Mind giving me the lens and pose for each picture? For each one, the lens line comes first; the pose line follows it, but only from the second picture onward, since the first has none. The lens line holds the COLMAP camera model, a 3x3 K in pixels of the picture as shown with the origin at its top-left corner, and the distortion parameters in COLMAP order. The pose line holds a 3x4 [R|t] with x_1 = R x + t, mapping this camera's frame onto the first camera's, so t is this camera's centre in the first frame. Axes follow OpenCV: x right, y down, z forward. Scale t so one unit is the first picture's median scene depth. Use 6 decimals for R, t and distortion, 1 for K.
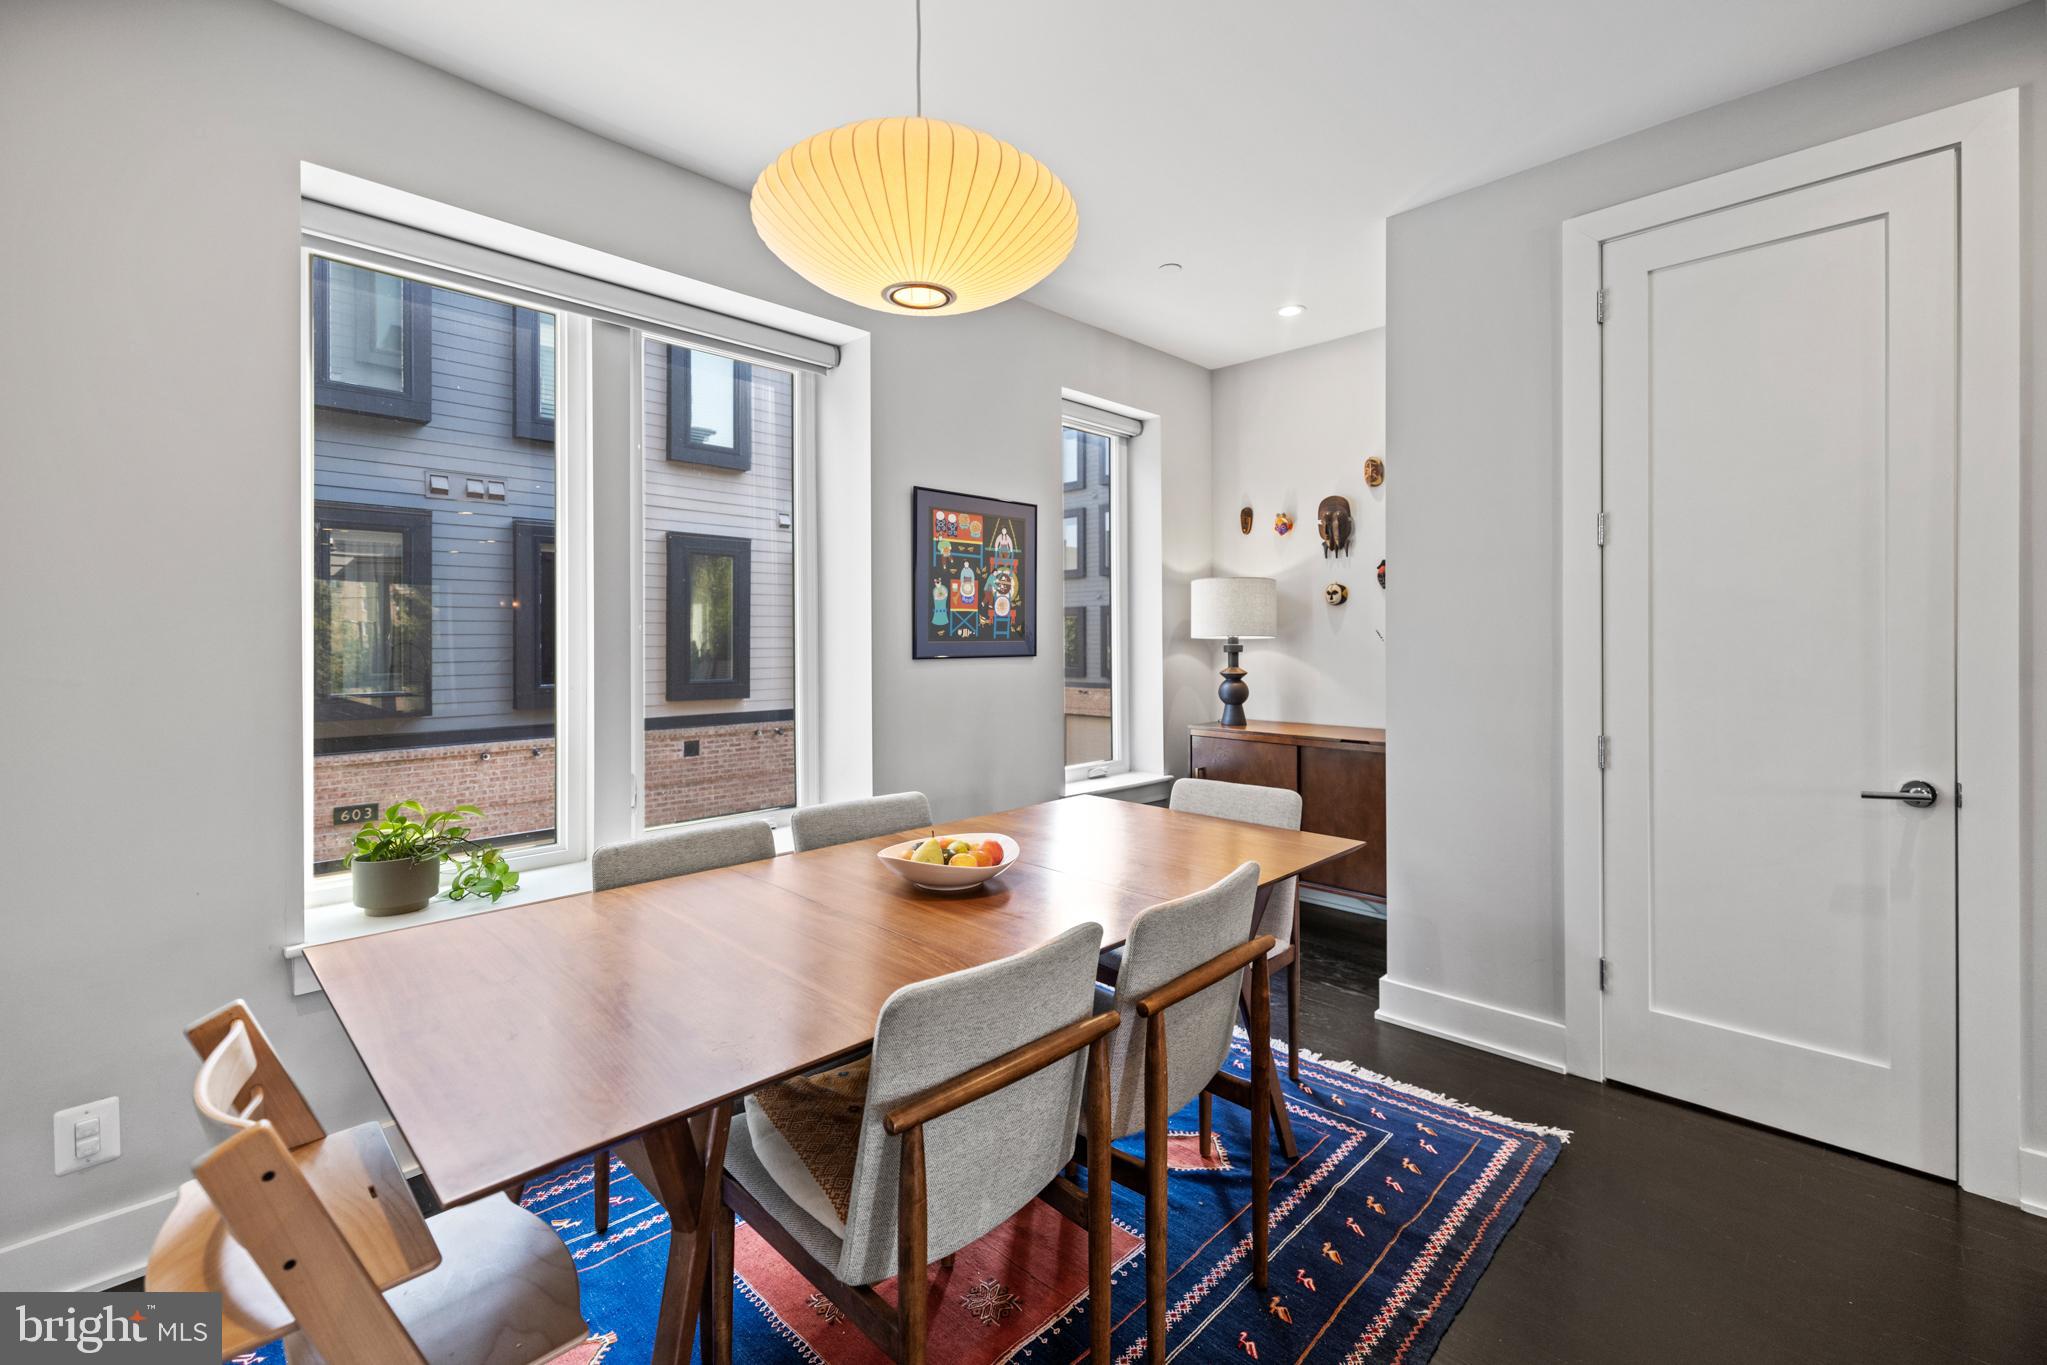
lens RADIAL K [[880.4, 0, 1030.5], [0, 880.4, 632.4], [0, 0, 1]] dist [0.000107, 0.000290]
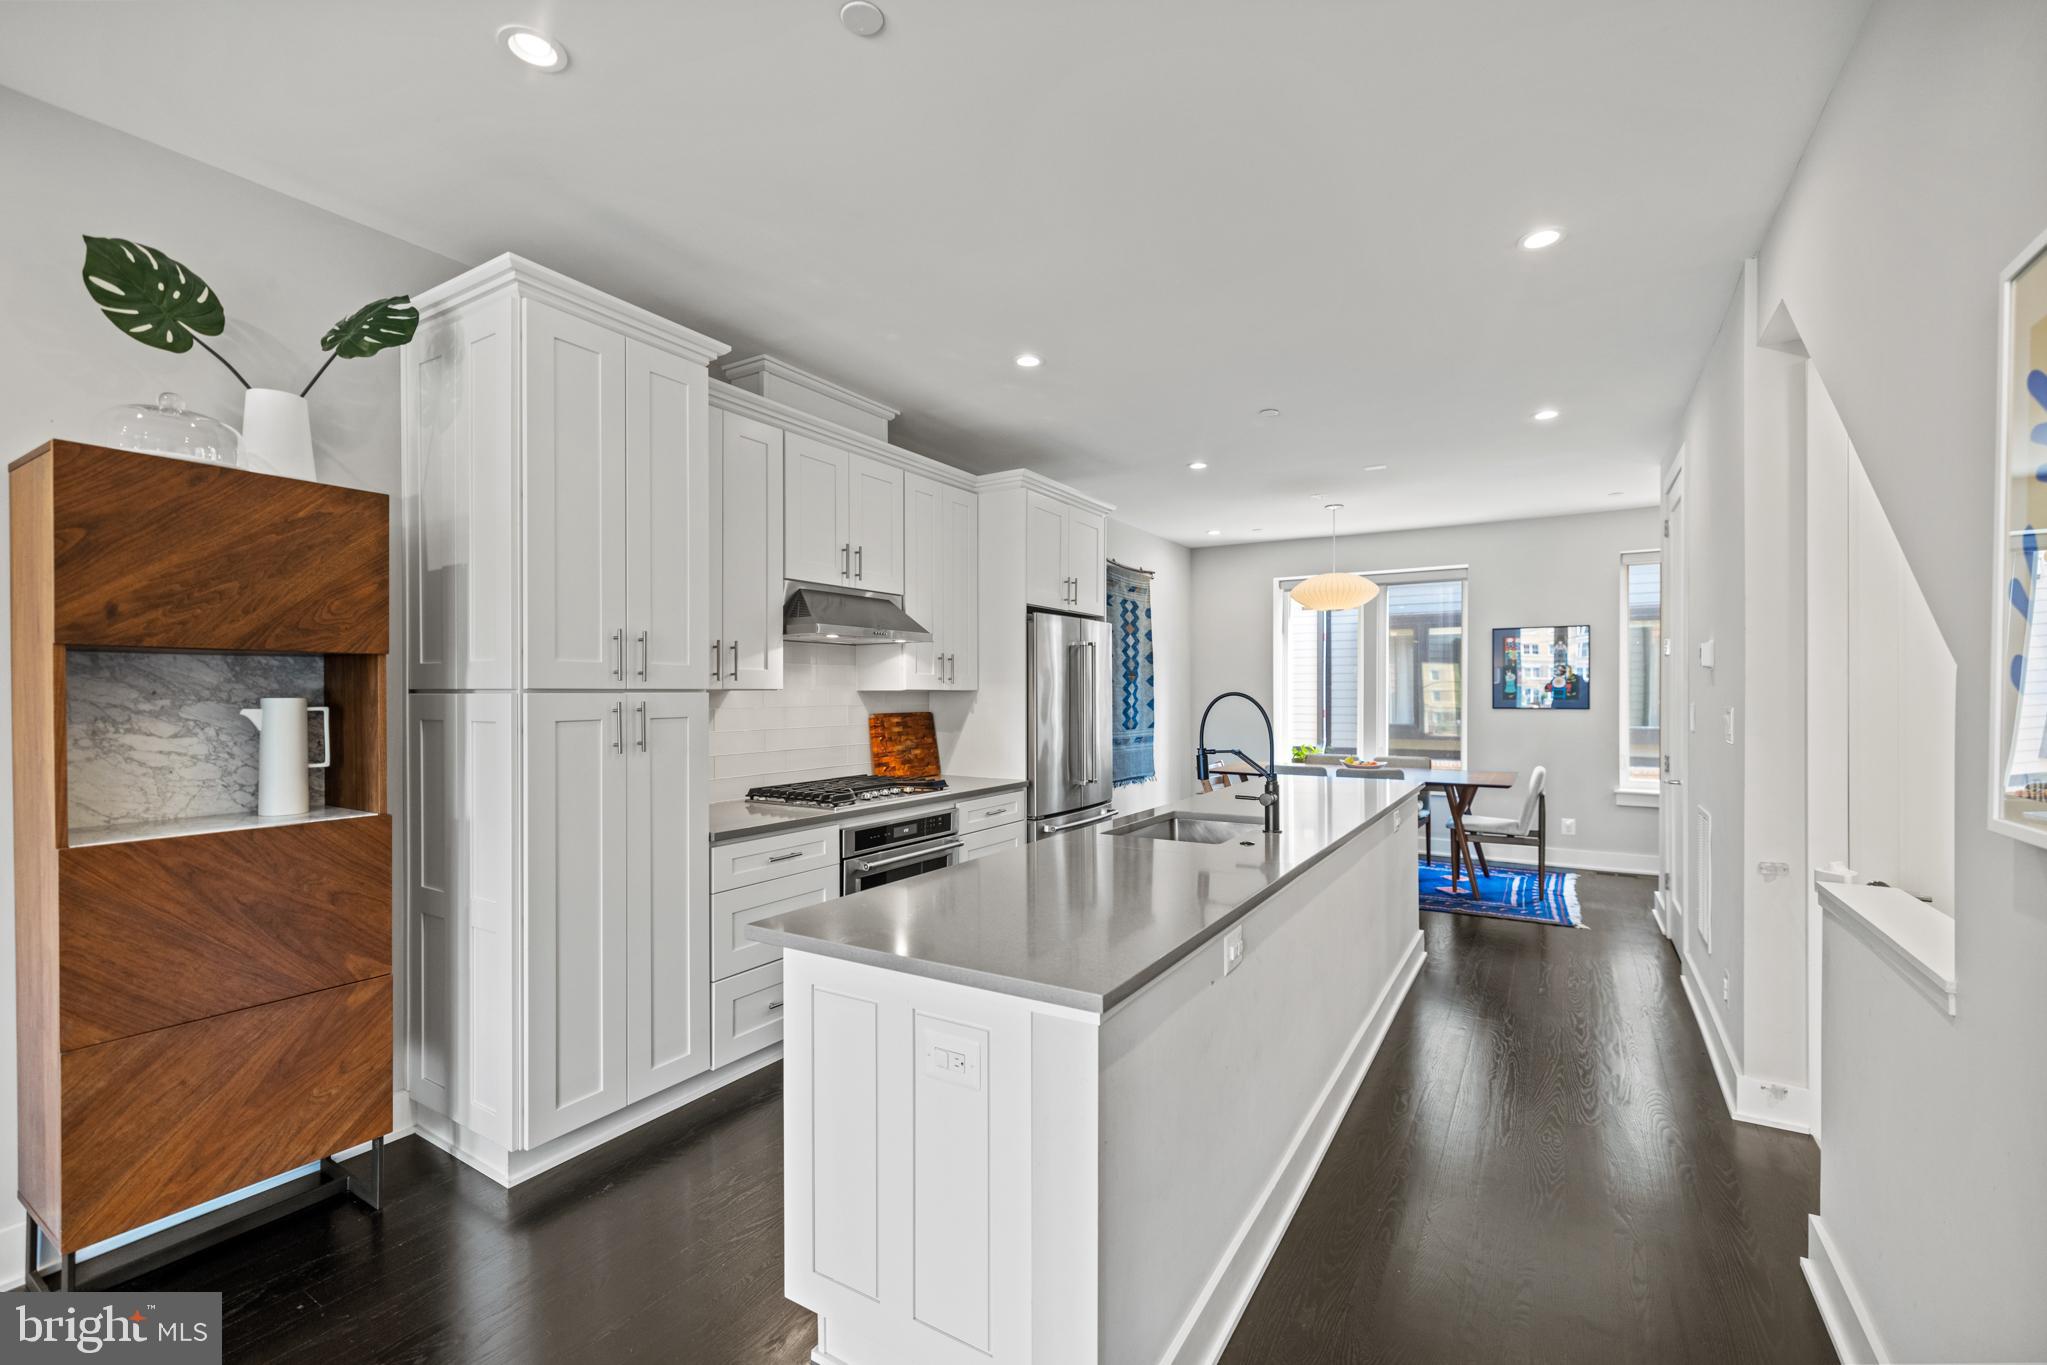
lens RADIAL K [[862.4, 0, 1019.8], [0, 862.4, 696.1], [0, 0, 1]] dist [-0.000210, 0.000066]
pose [[0.213867, 0.006759, -0.976839, 1.554930], [0.010436, 0.999903, 0.009204, -0.029246], [0.976807, -0.012163, 0.213776, -0.542441]]
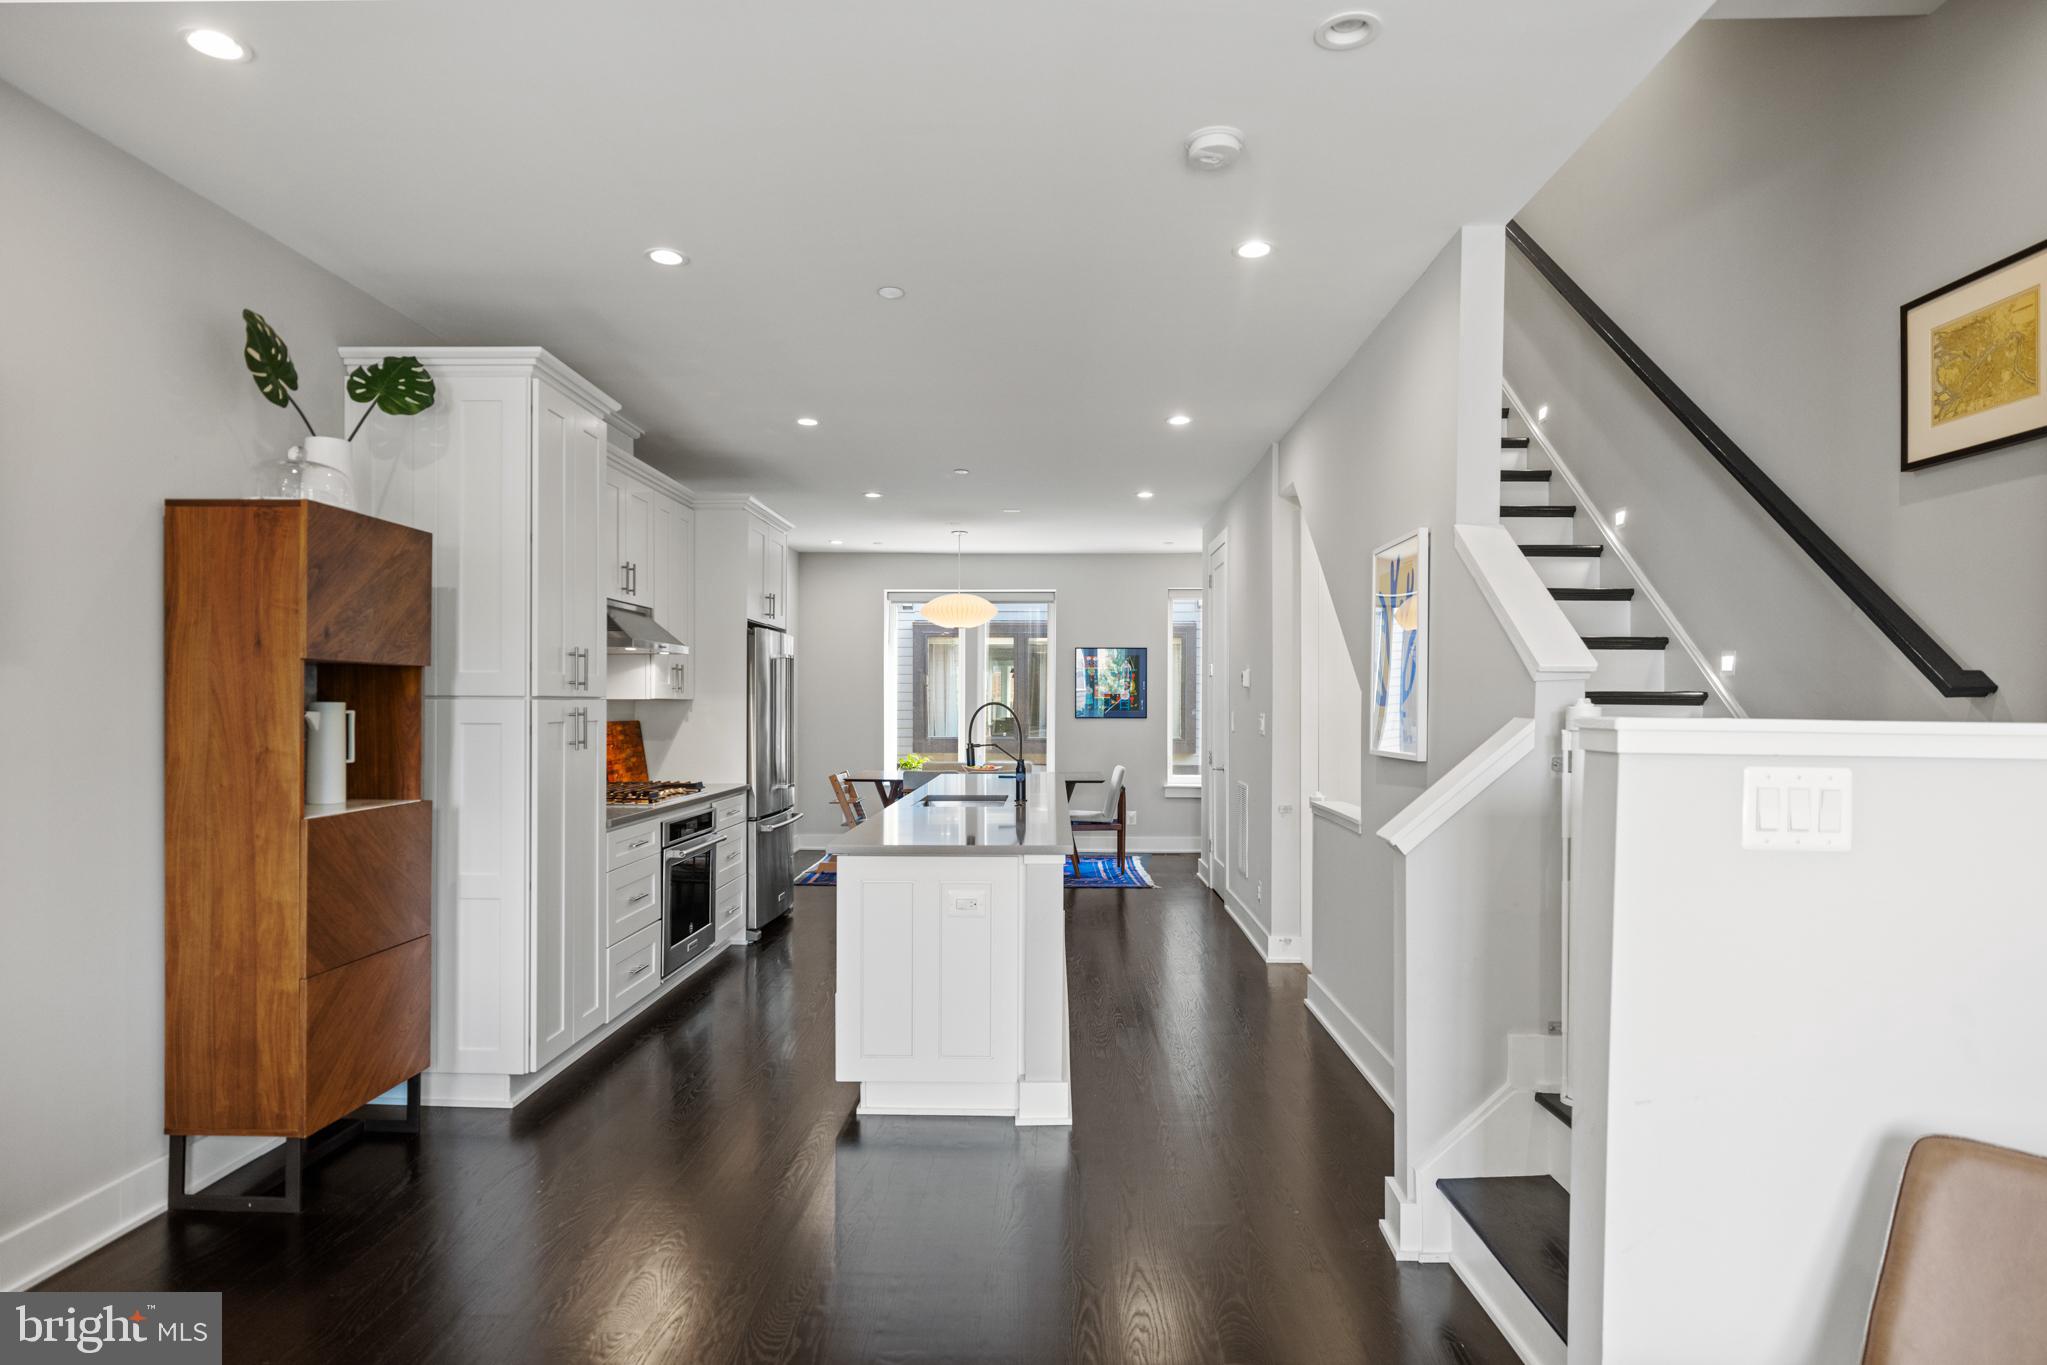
lens RADIAL K [[1136.0, 0, 1022.9], [0, 1136.0, 711.1], [0, 0, 1]] dist [-0.003628, -0.000715]
pose [[0.679668, 0.009585, -0.733457, 1.925460], [0.001662, 0.999892, 0.014607, -0.033390], [0.733518, -0.011146, 0.679579, -1.161195]]
